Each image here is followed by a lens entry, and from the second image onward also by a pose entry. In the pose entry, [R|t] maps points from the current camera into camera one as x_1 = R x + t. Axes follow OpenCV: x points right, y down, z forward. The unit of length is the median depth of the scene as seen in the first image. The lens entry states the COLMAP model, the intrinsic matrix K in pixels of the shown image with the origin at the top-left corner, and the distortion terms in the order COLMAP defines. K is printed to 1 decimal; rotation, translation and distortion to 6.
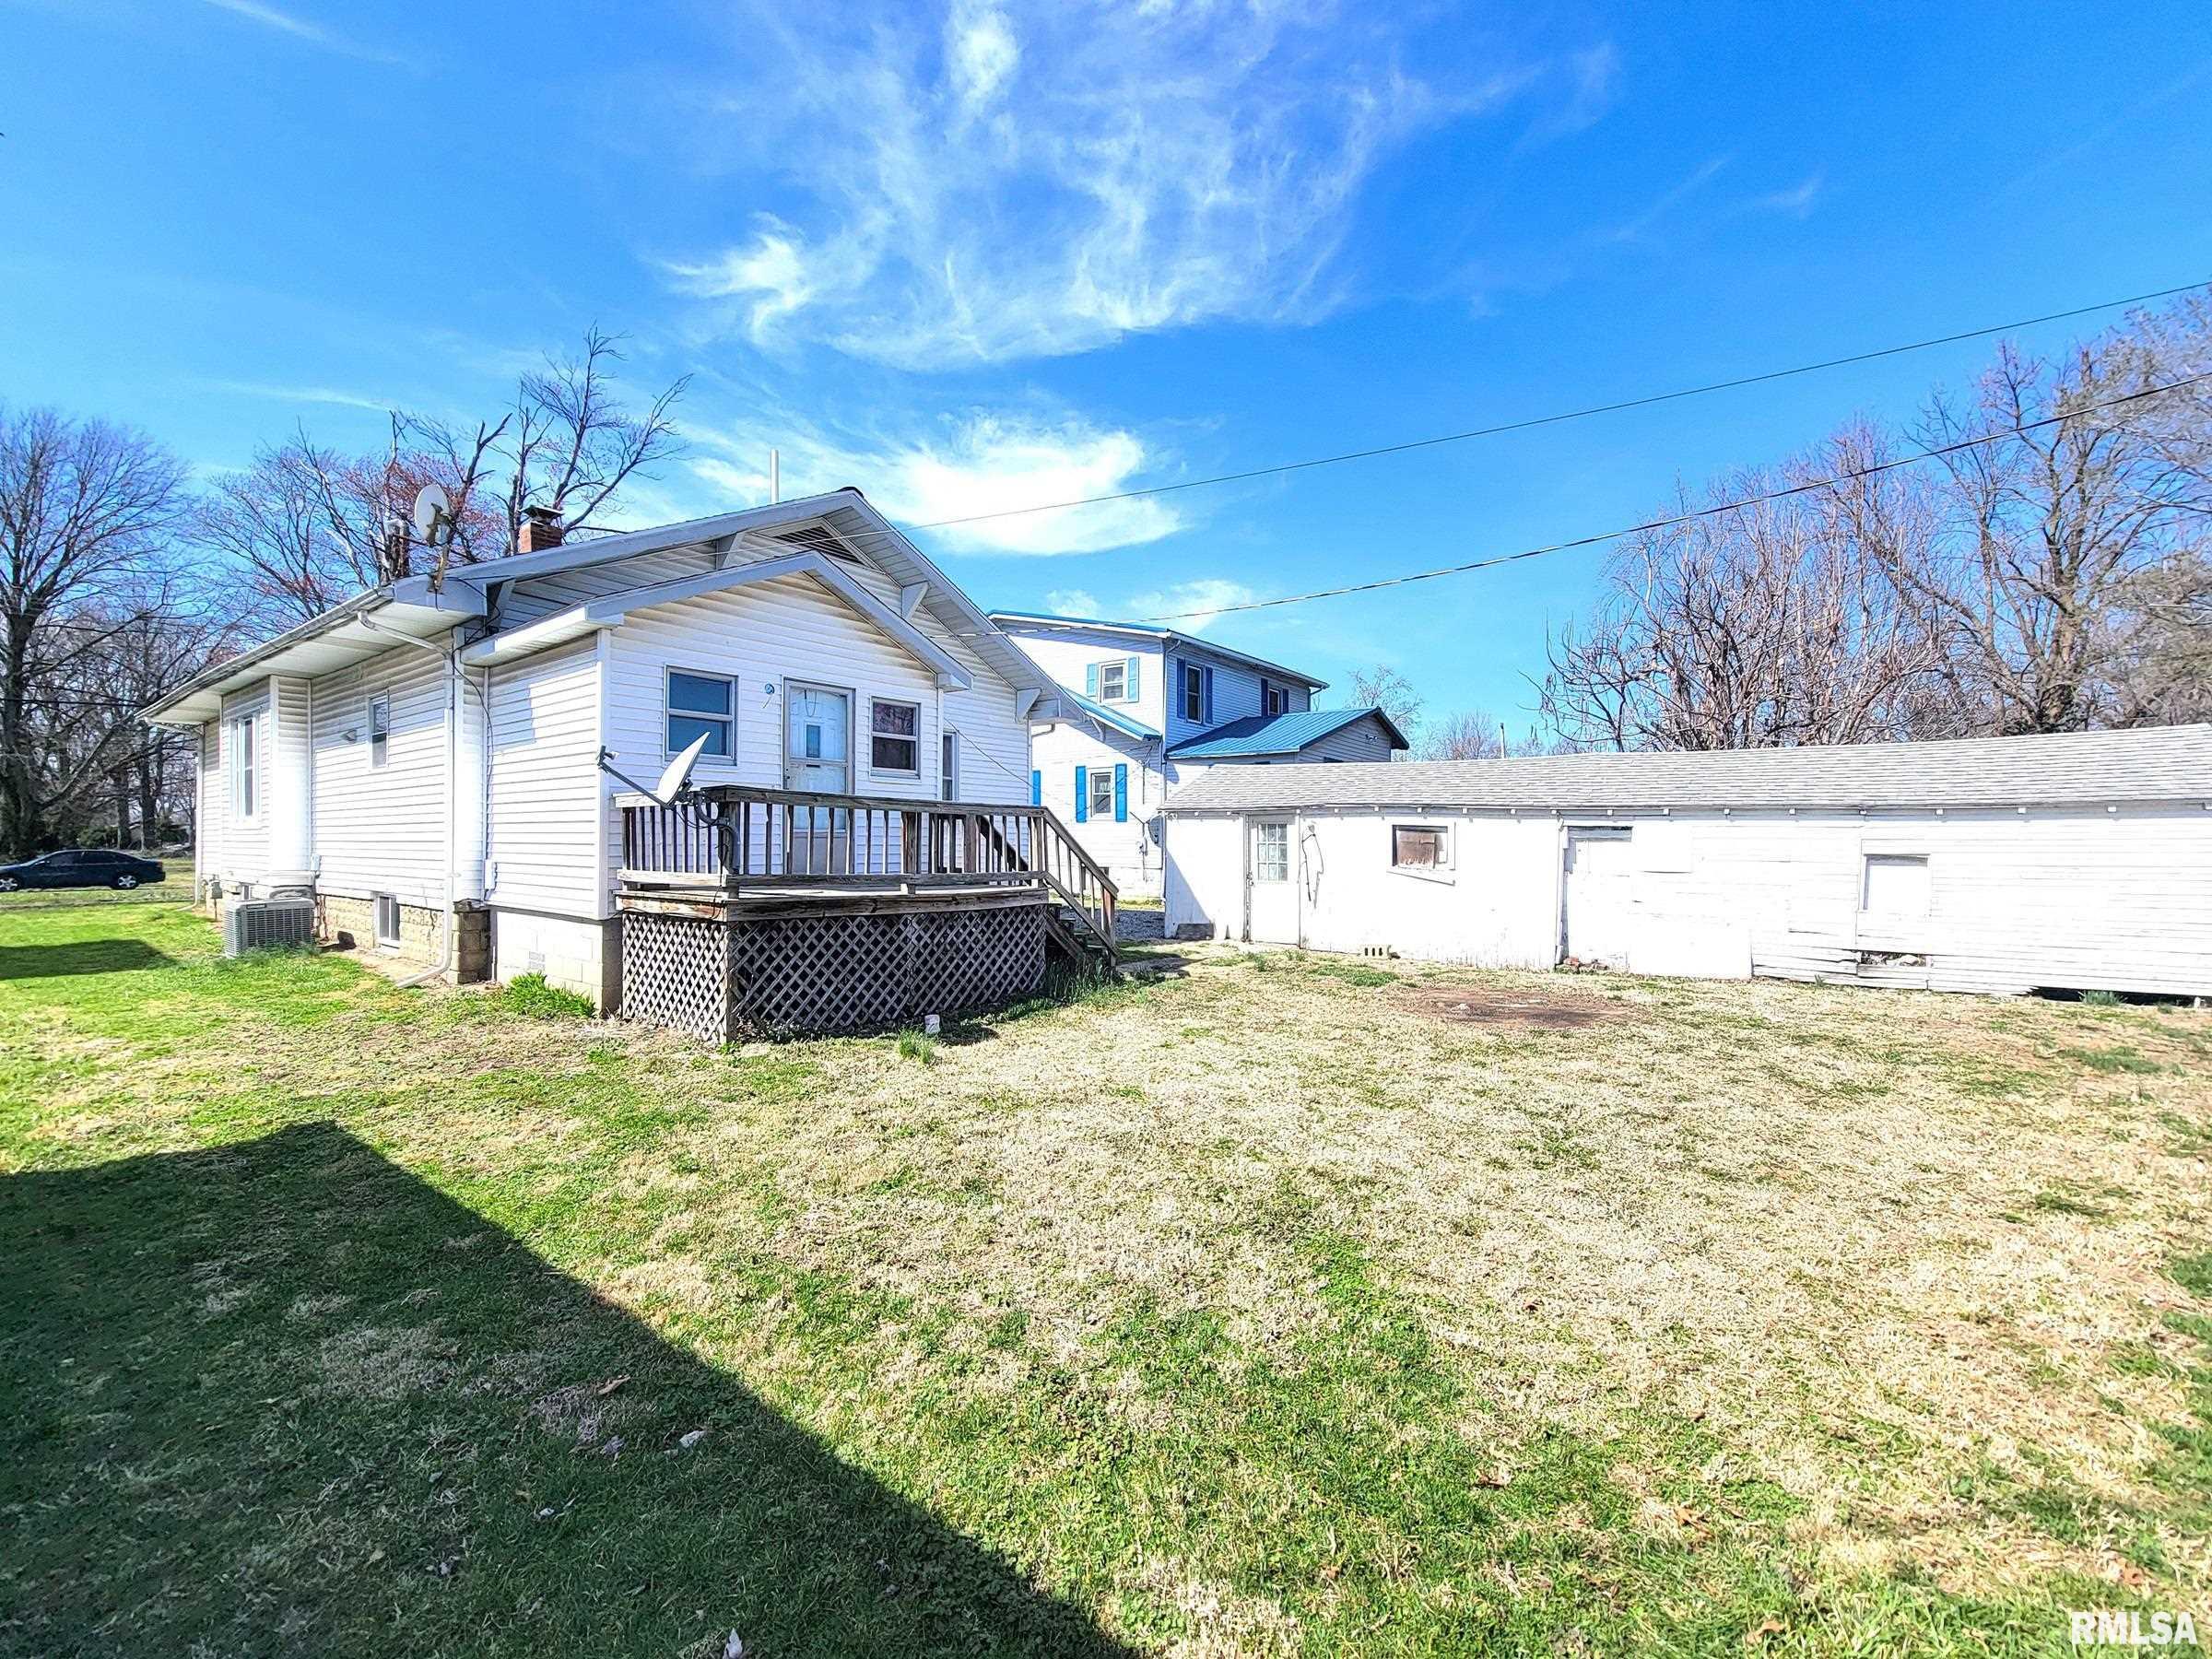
lens RADIAL K [[909.8, 0, 1108.5], [0, 909.8, 835.8], [0, 0, 1]] dist [-0.003397, 0.001113]
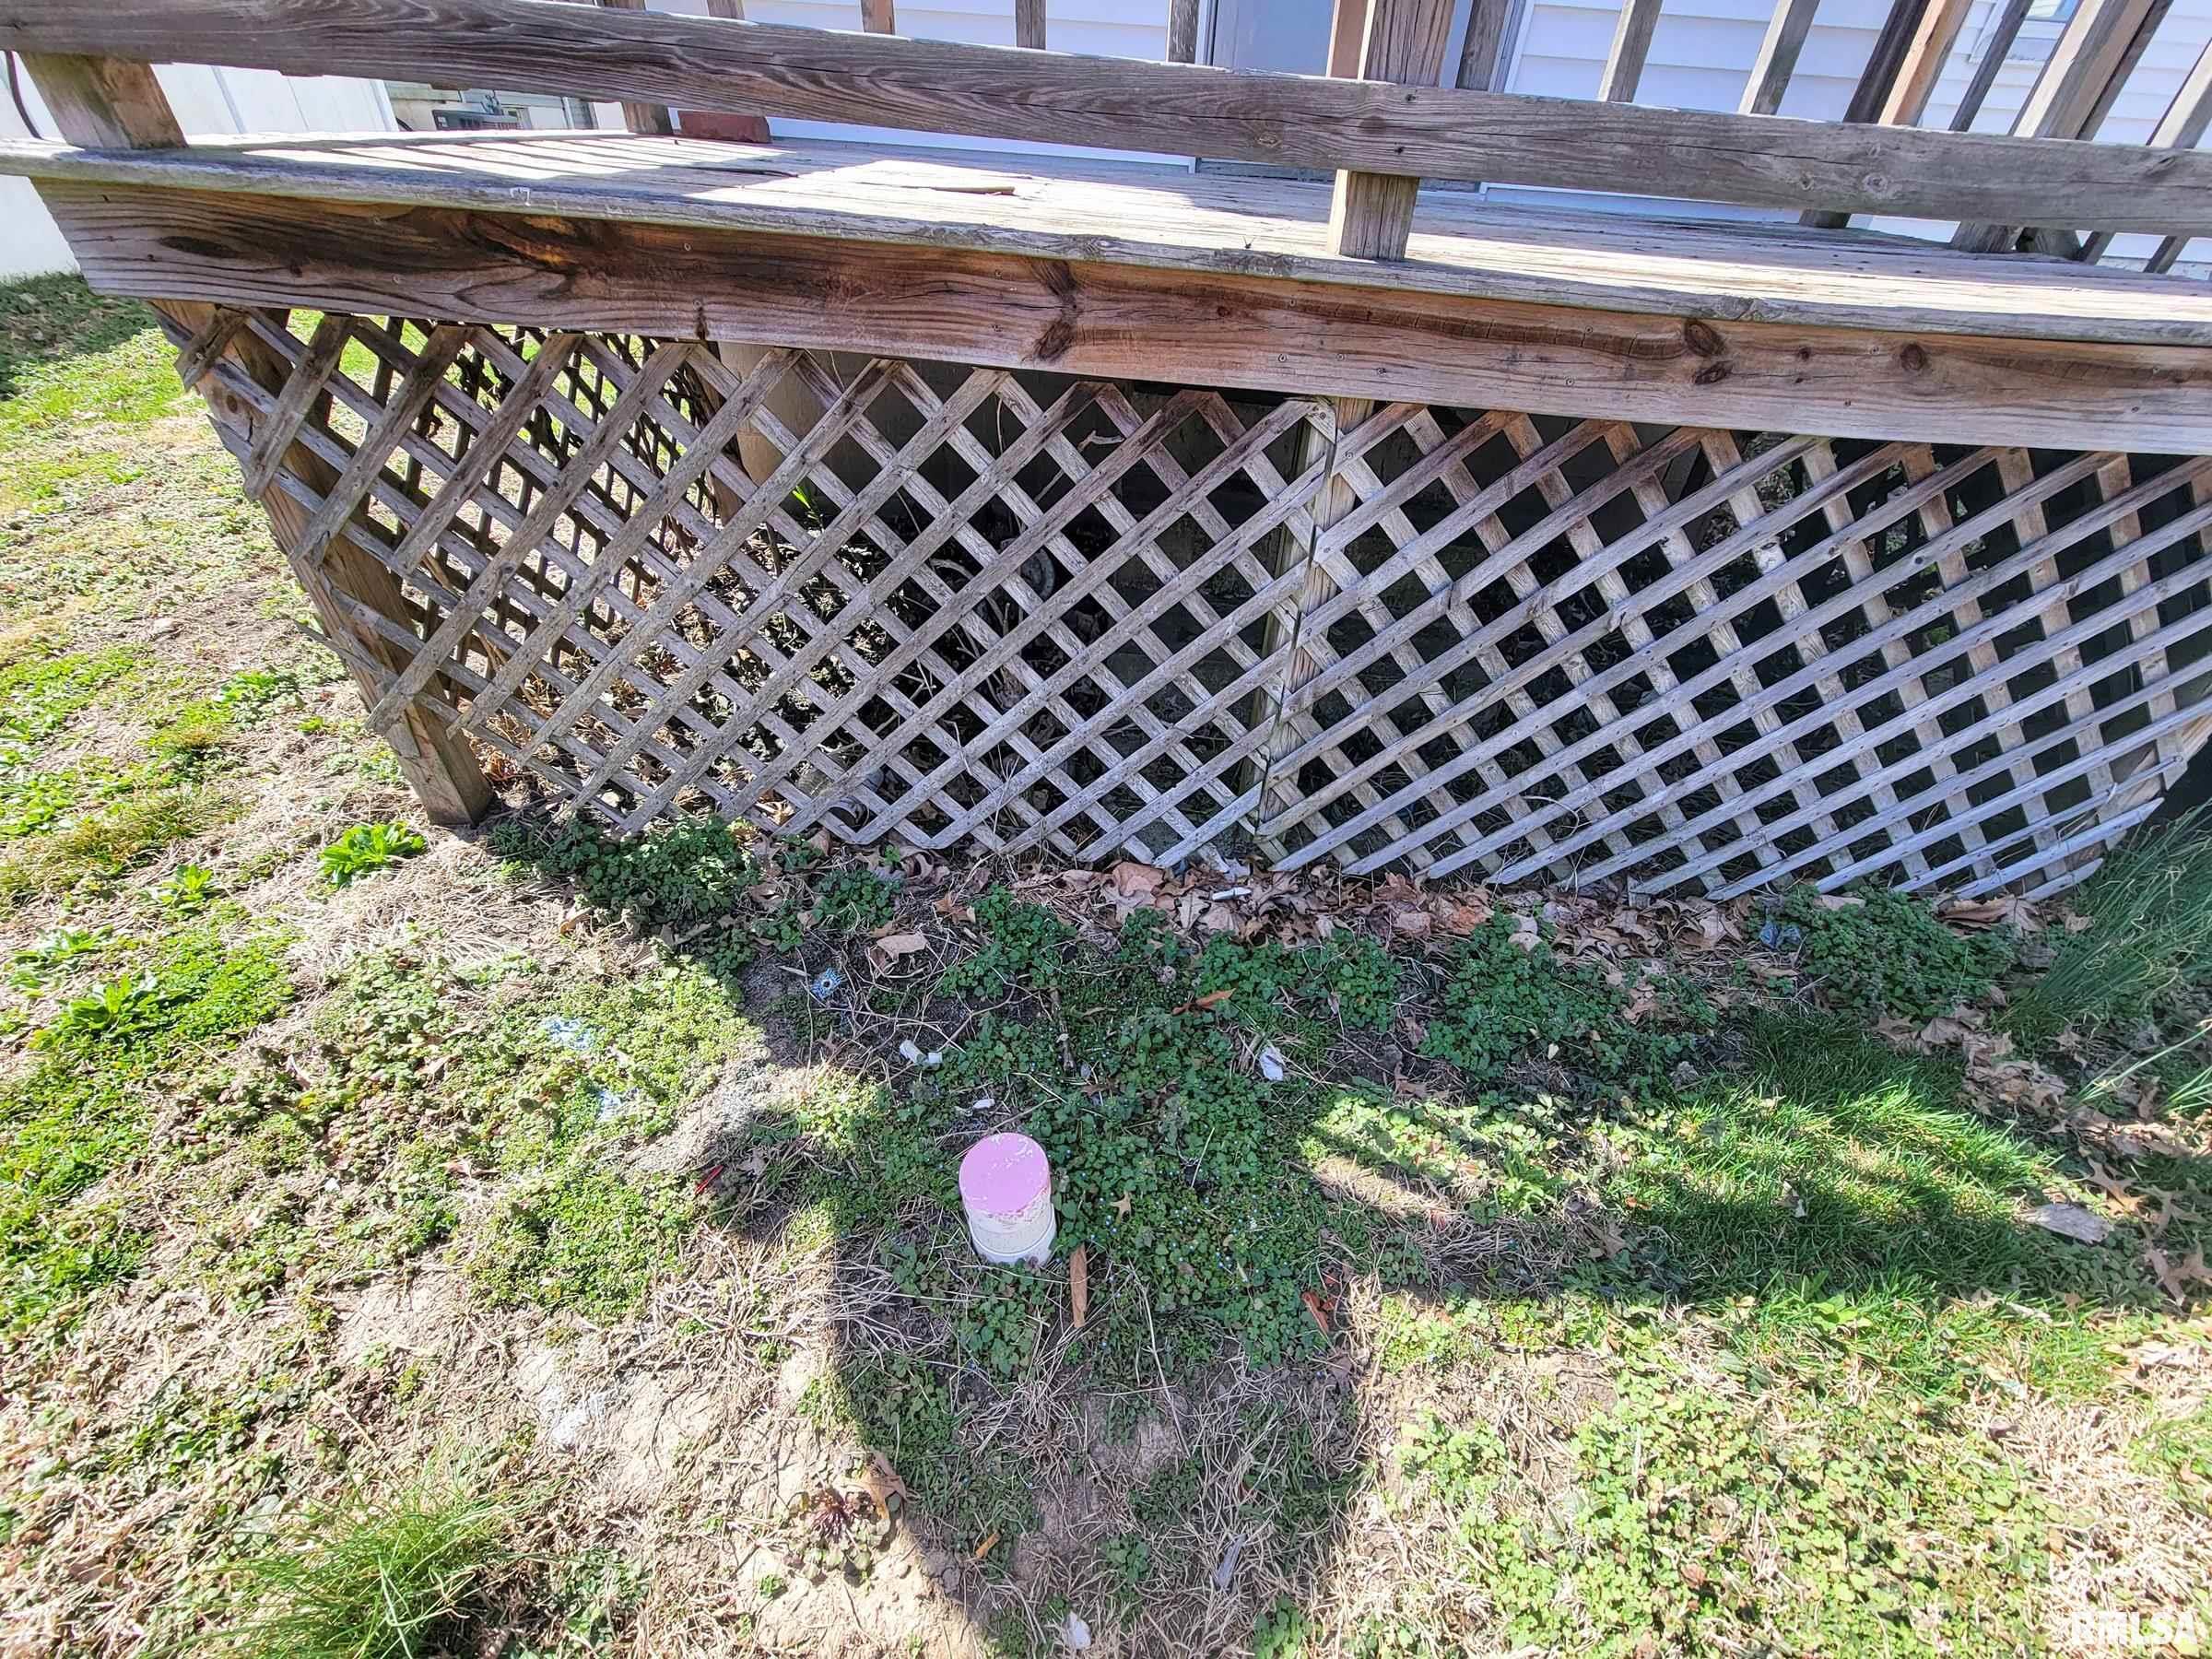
lens RADIAL K [[909.8, 0, 1118.8], [0, 909.8, 860.9], [0, 0, 1]] dist [-0.003397, 0.001113]
pose [[0.627042, 0.521437, -0.578725, -0.084961], [-0.047642, 0.767201, 0.639635, 0.038486], [0.777527, -0.373506, 0.505909, 0.704491]]
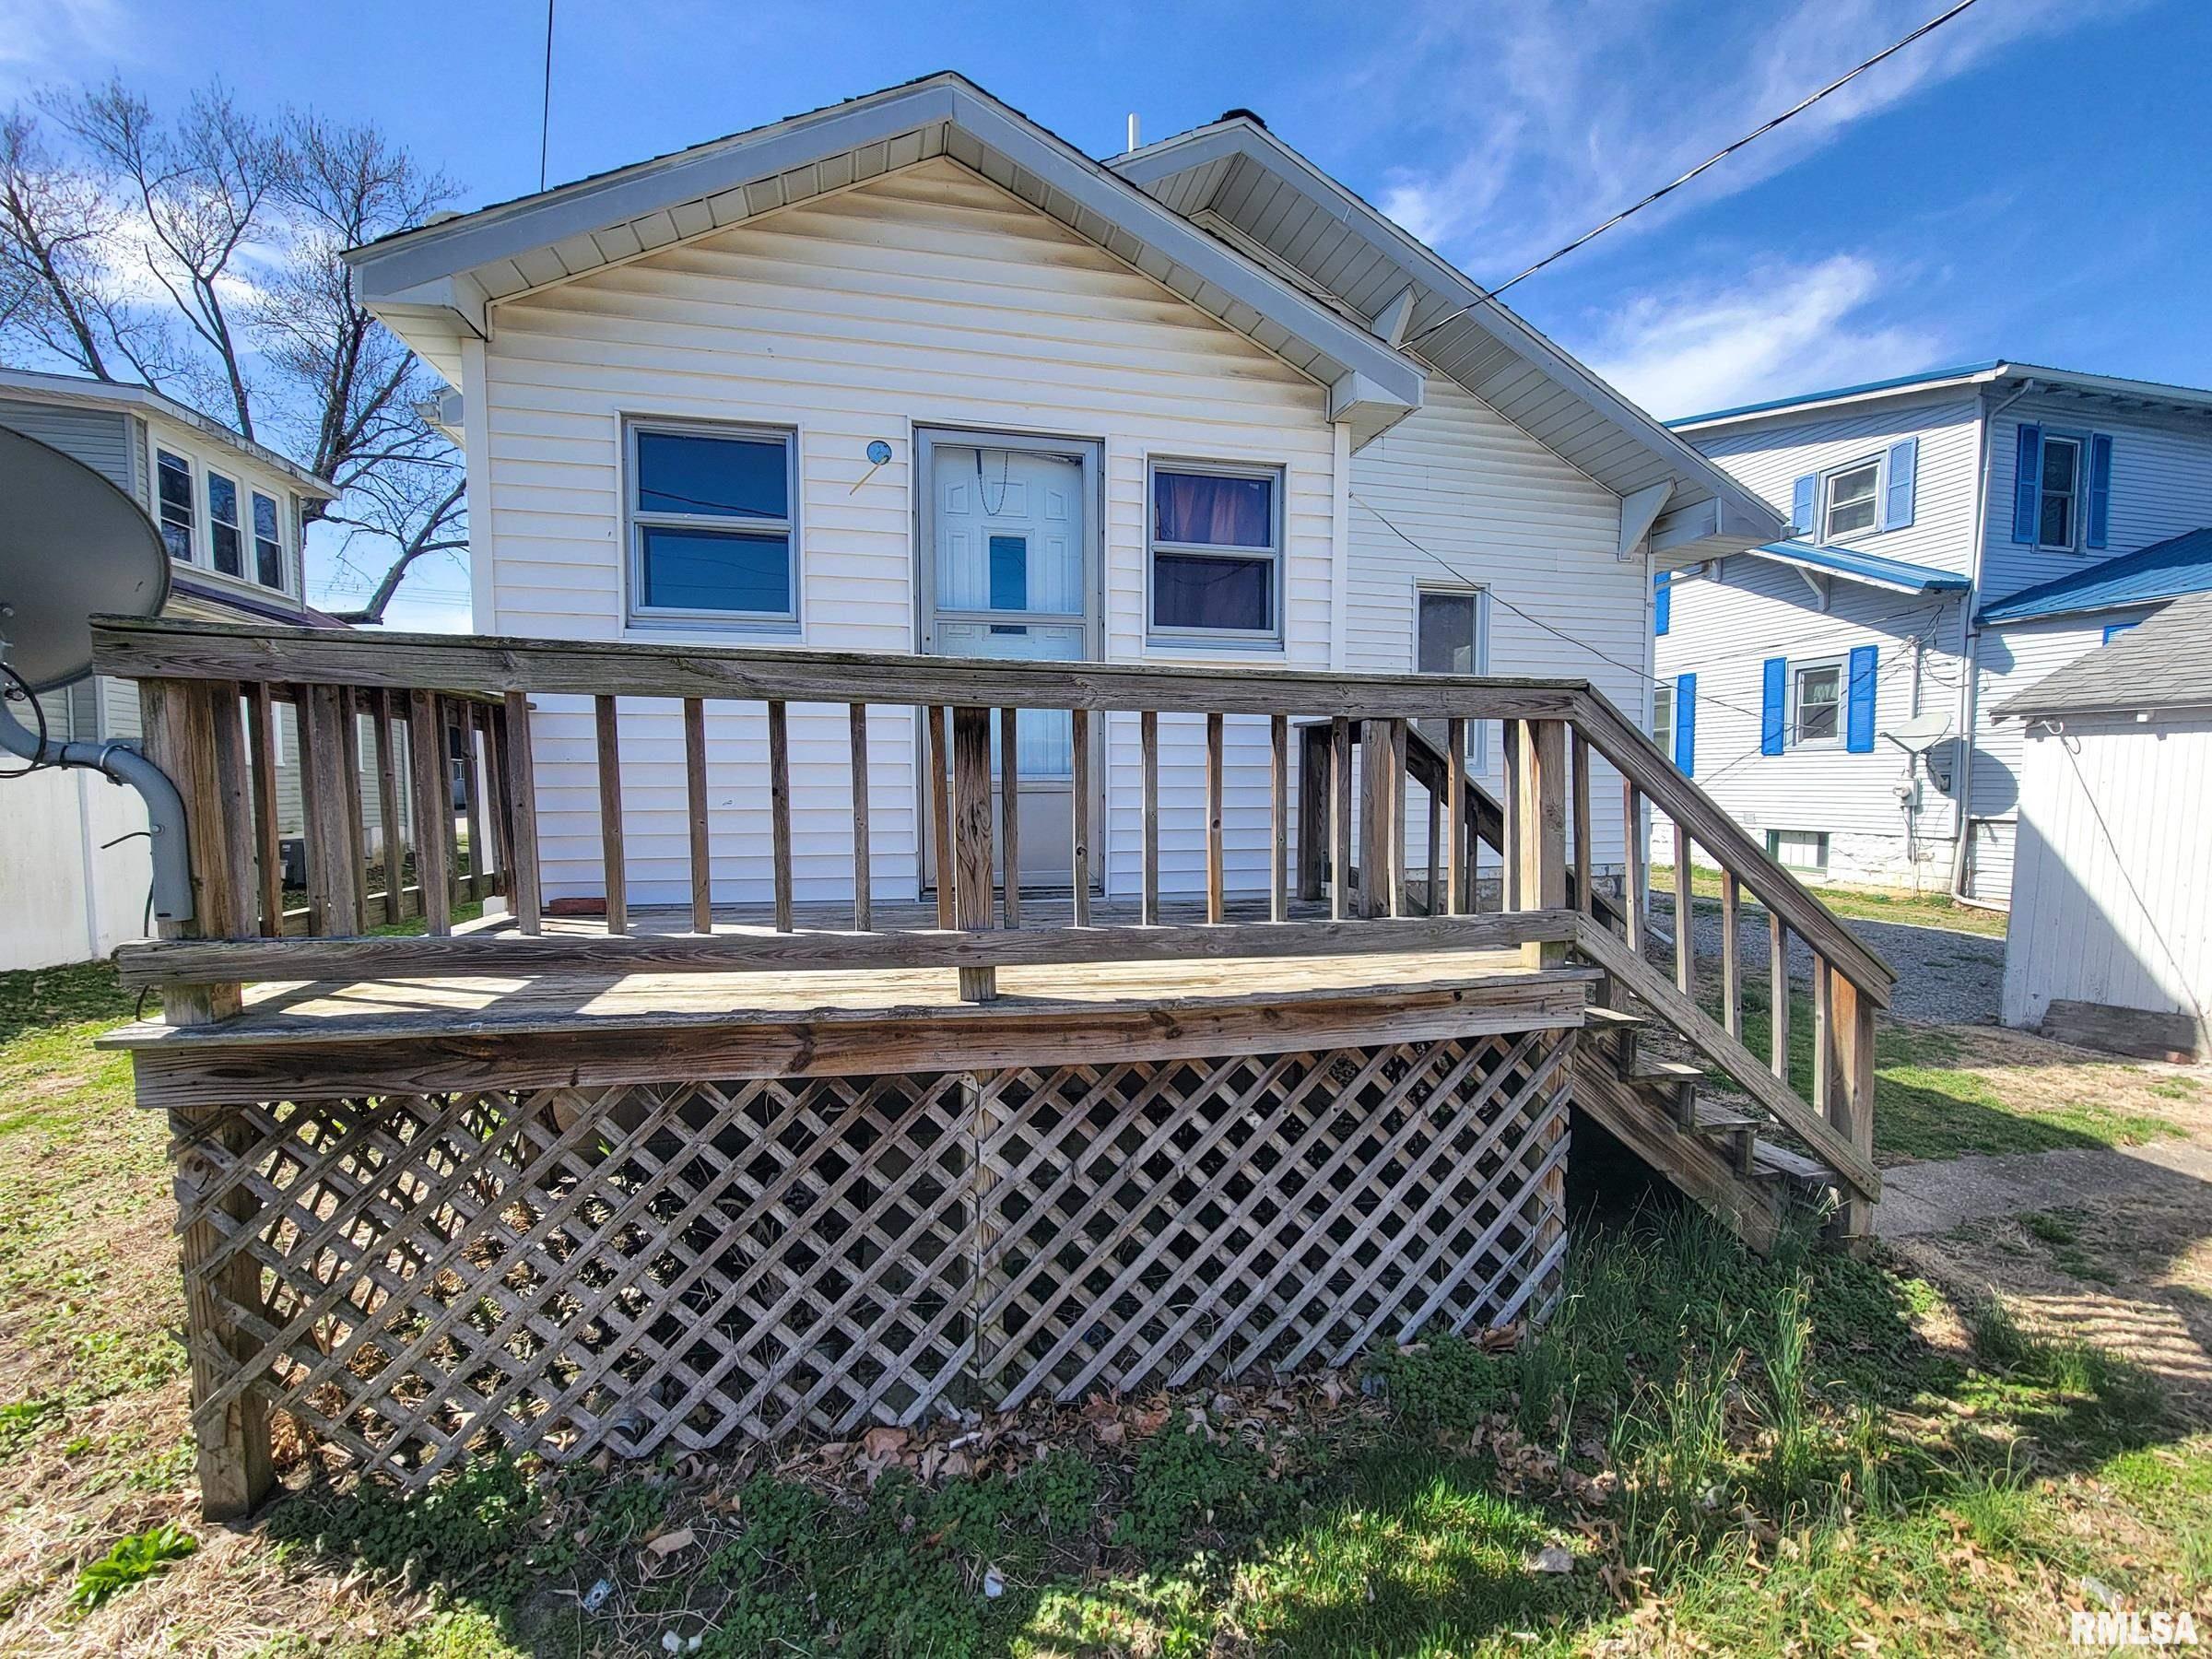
lens RADIAL K [[909.8, 0, 1111.3], [0, 909.8, 838.3], [0, 0, 1]] dist [-0.003397, 0.001113]
pose [[0.788140, 0.033596, -0.614578, -0.009720], [0.007264, 0.997932, 0.063867, -0.003103], [0.615453, -0.054800, 0.786266, 0.665606]]
